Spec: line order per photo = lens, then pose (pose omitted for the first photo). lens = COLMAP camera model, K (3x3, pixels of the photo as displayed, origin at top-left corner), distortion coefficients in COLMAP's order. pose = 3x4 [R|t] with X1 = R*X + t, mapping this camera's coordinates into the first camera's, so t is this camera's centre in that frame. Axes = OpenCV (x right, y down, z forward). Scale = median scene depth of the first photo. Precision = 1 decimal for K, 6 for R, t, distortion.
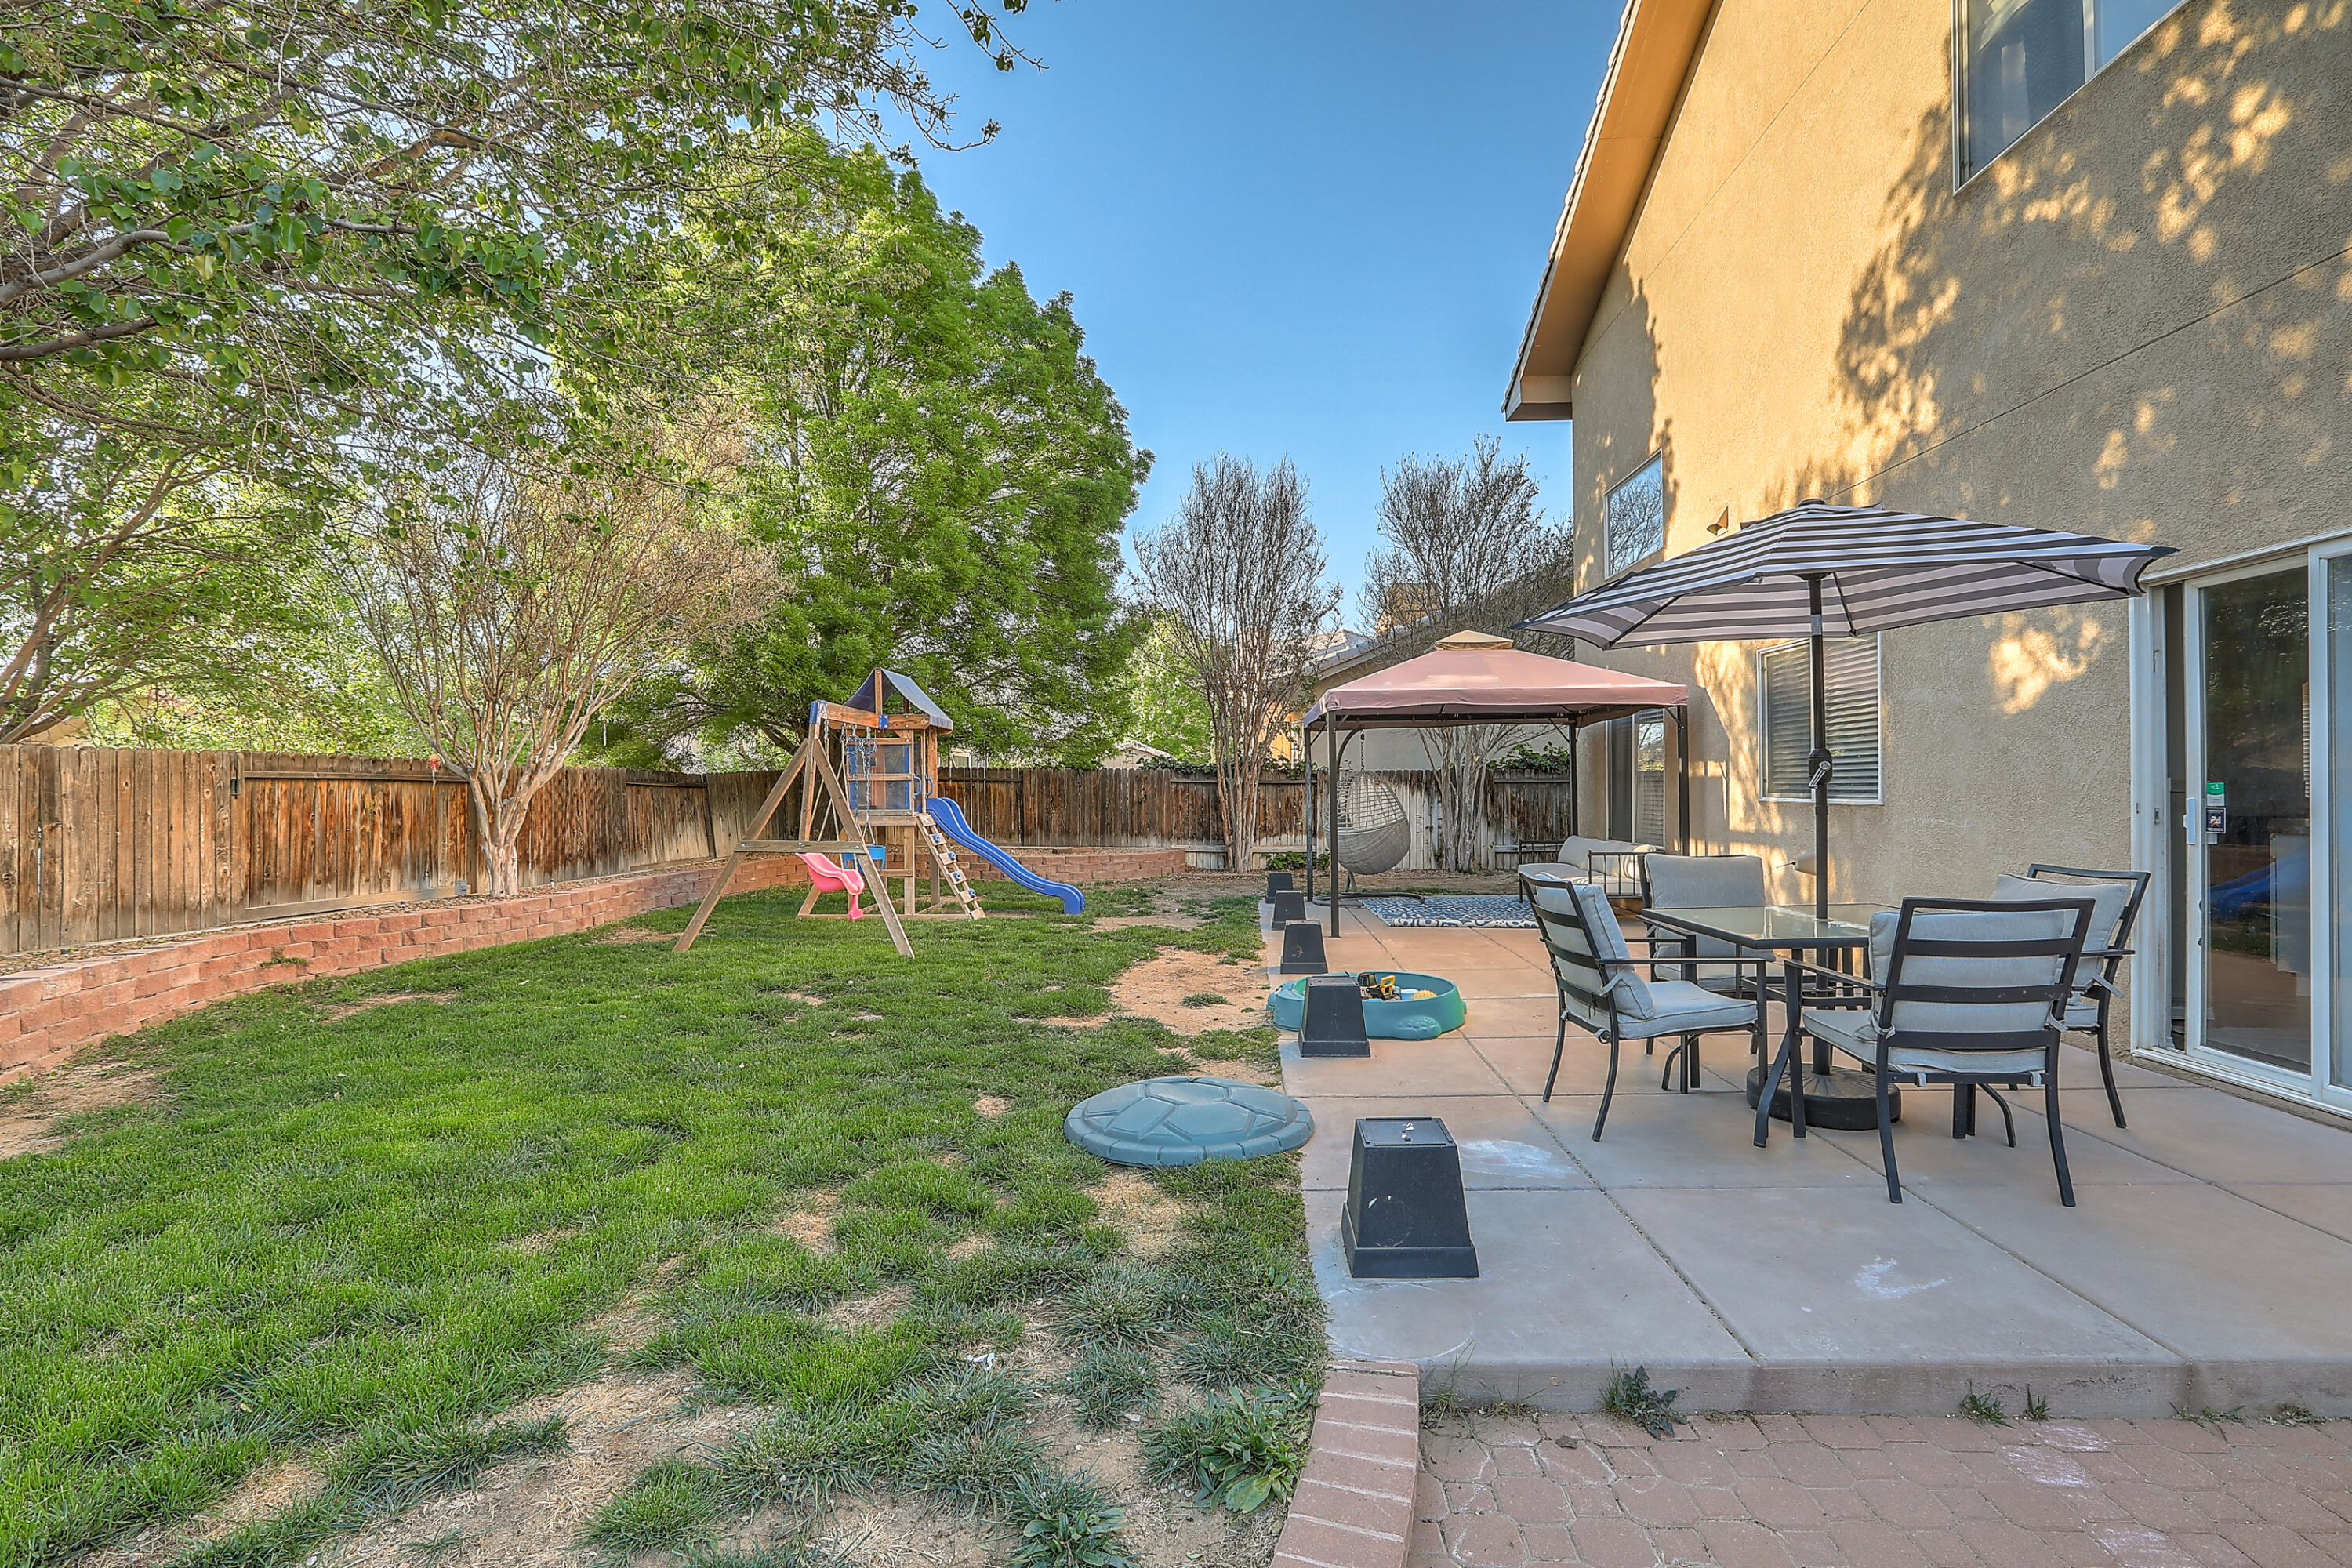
lens RADIAL K [[1065.4, 0, 1180.9], [0, 1065.4, 786.3], [0, 0, 1]] dist [-0.048056, 0.016394]
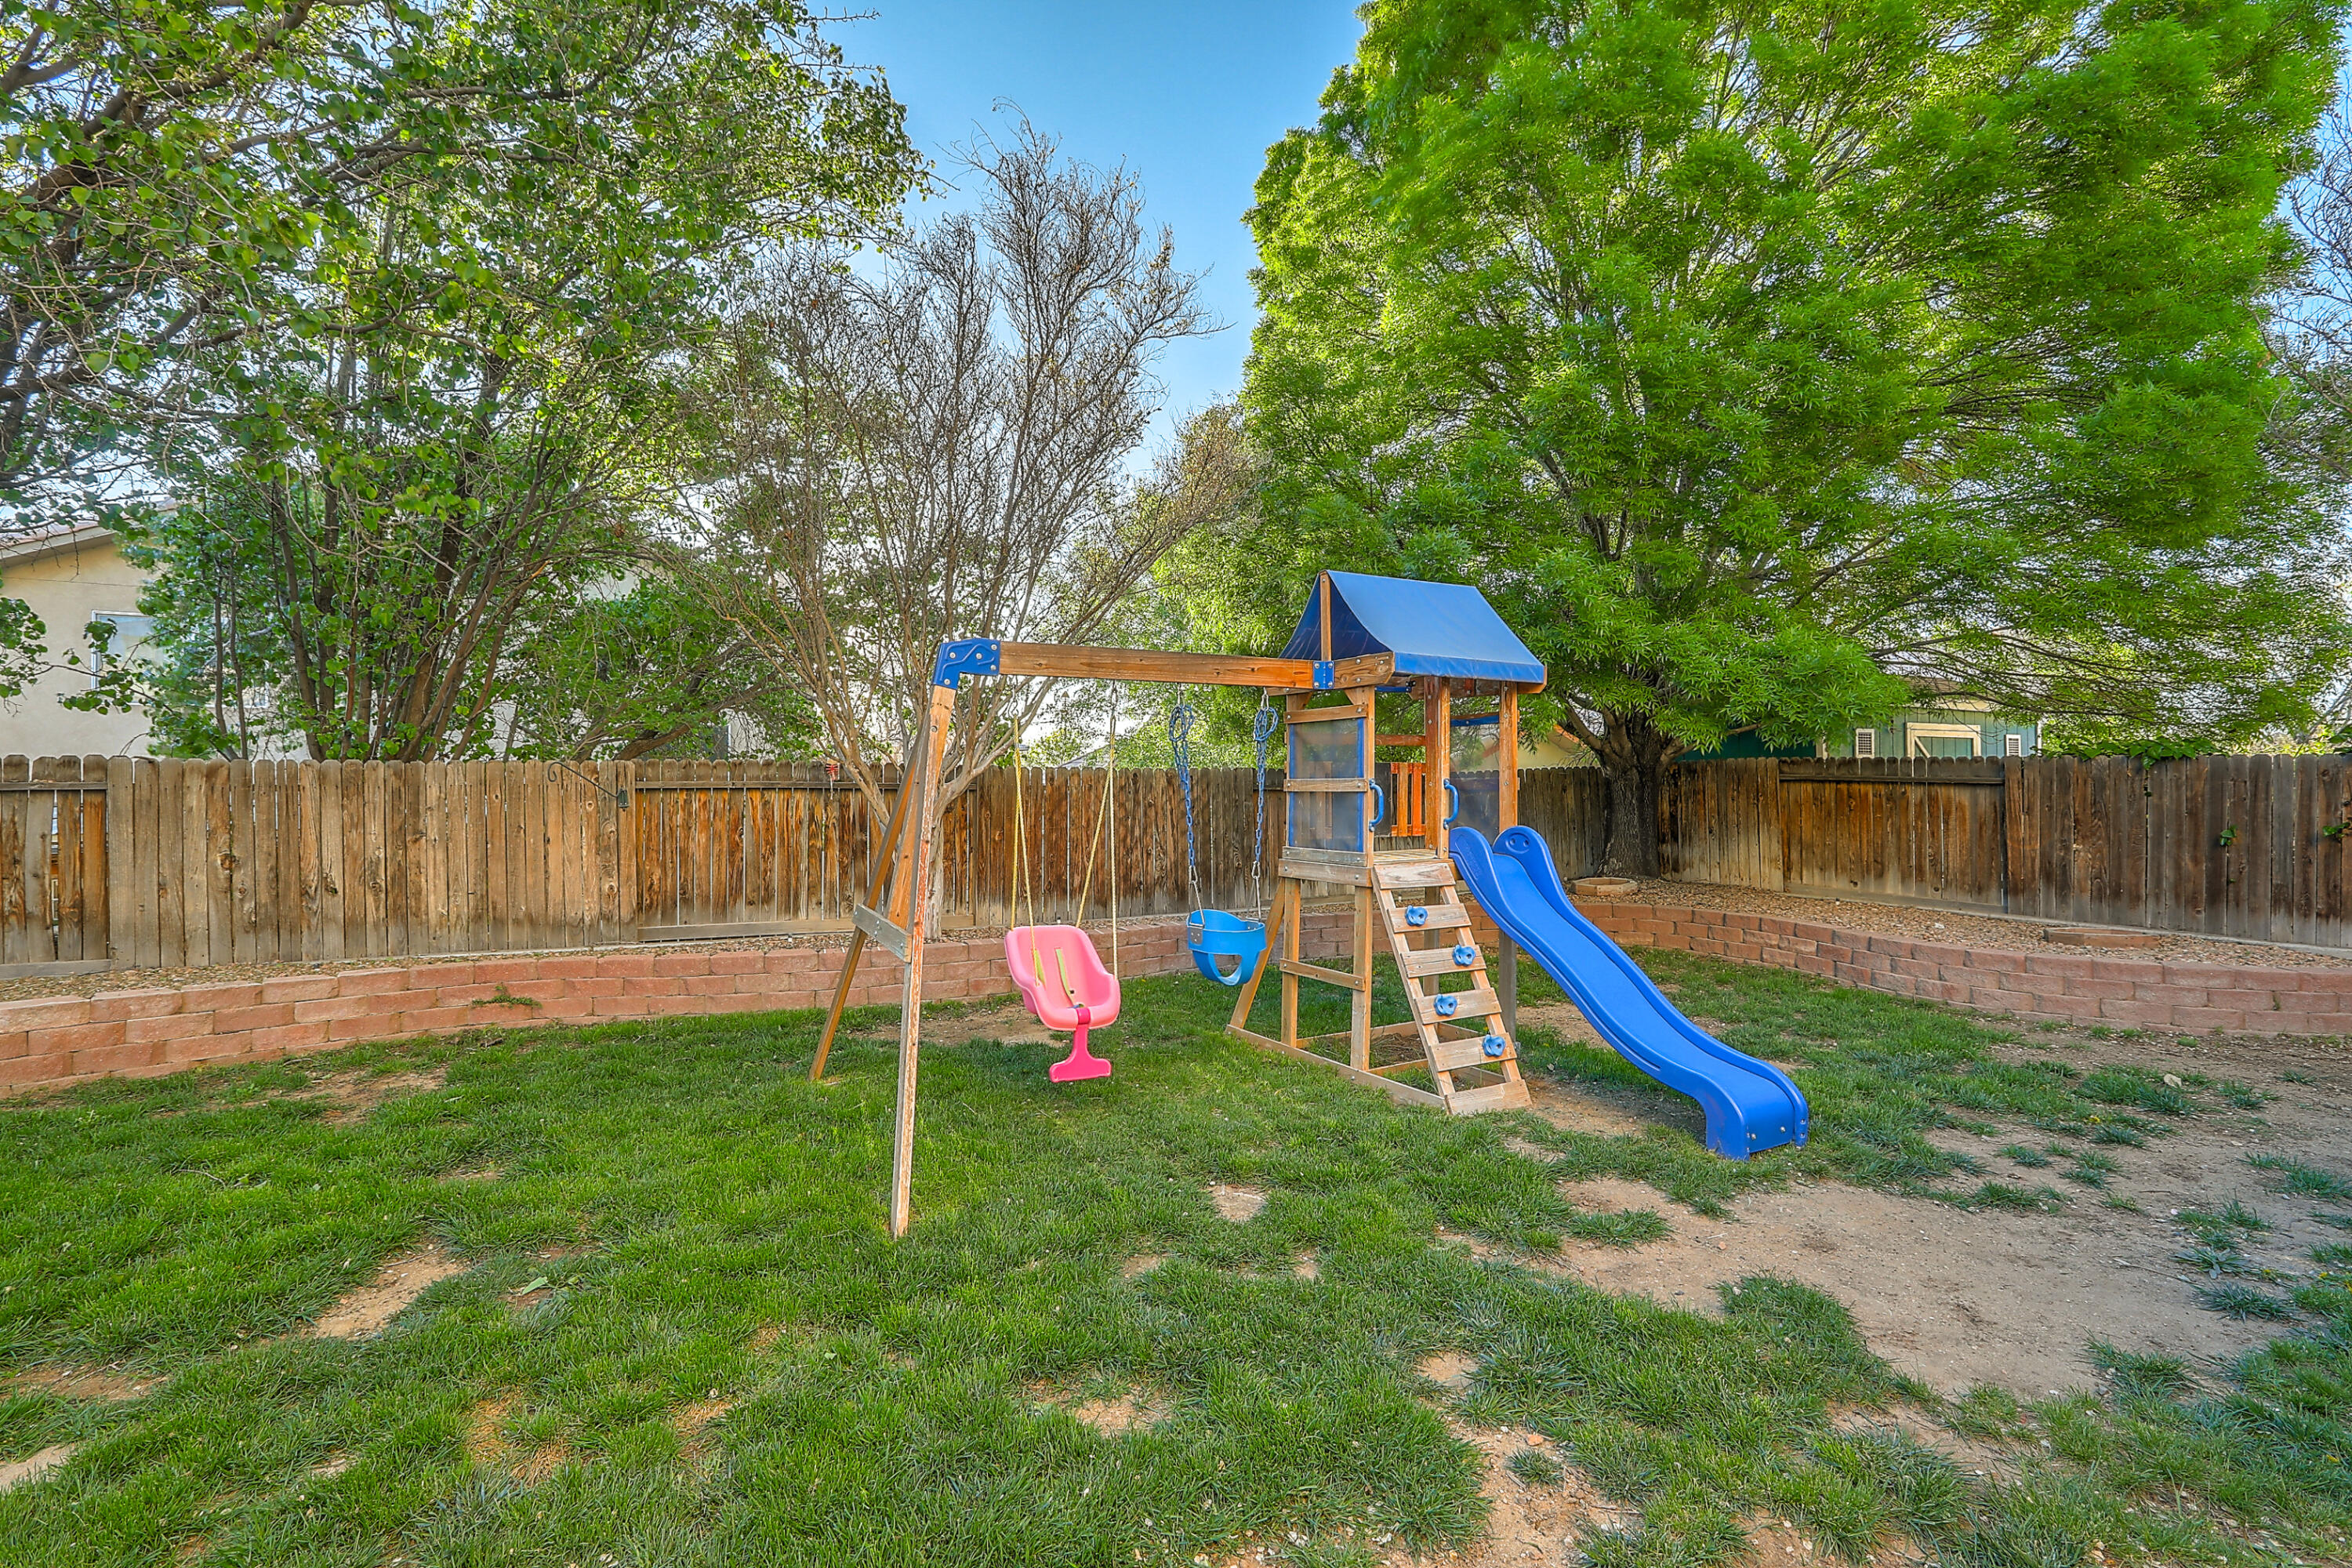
lens RADIAL K [[1065.4, 0, 1176.1], [0, 1065.4, 786.0], [0, 0, 1]] dist [-0.048056, 0.016394]
pose [[0.509514, 0.004743, -0.860450, 0.145231], [0.001470, 0.999979, 0.006382, -0.014242], [0.860461, -0.004517, 0.509496, 0.823530]]
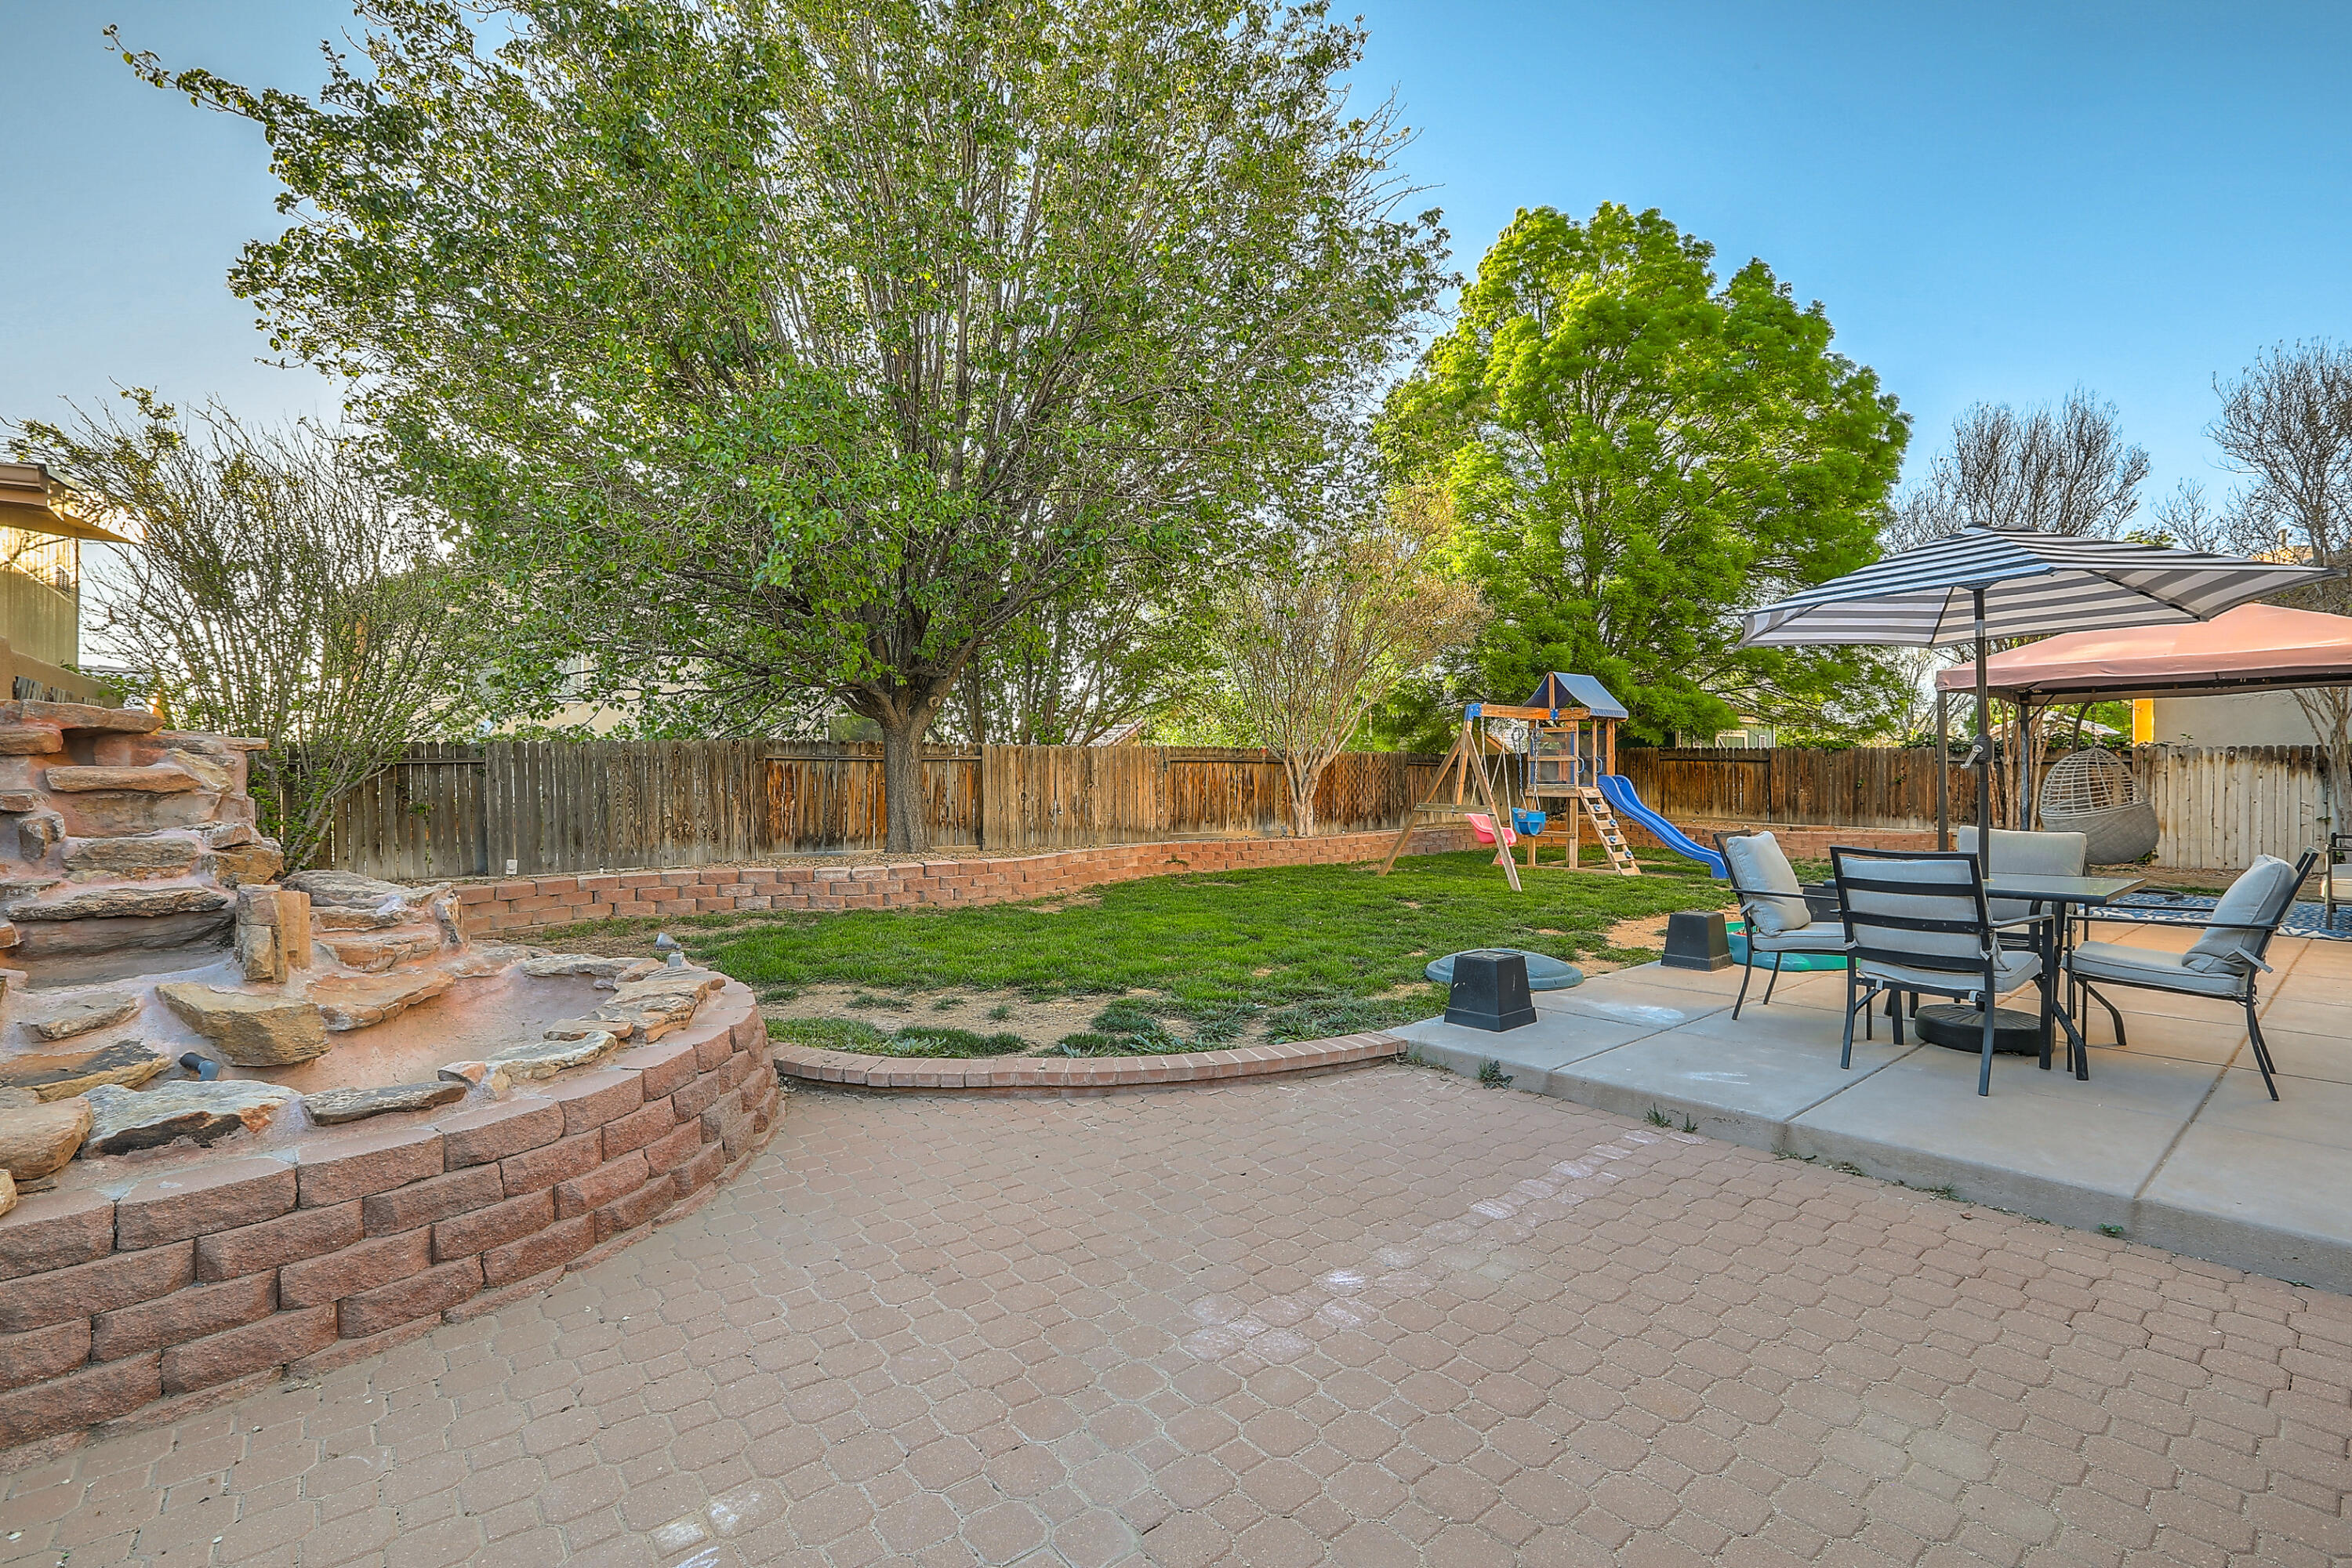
lens RADIAL K [[1065.4, 0, 1184.0], [0, 1065.4, 778.3], [0, 0, 1]] dist [-0.048056, 0.016394]
pose [[0.682356, 0.008644, -0.730969, 0.413584], [0.000629, 0.999923, 0.012412, -0.001088], [0.731019, -0.008929, 0.682298, -0.219758]]
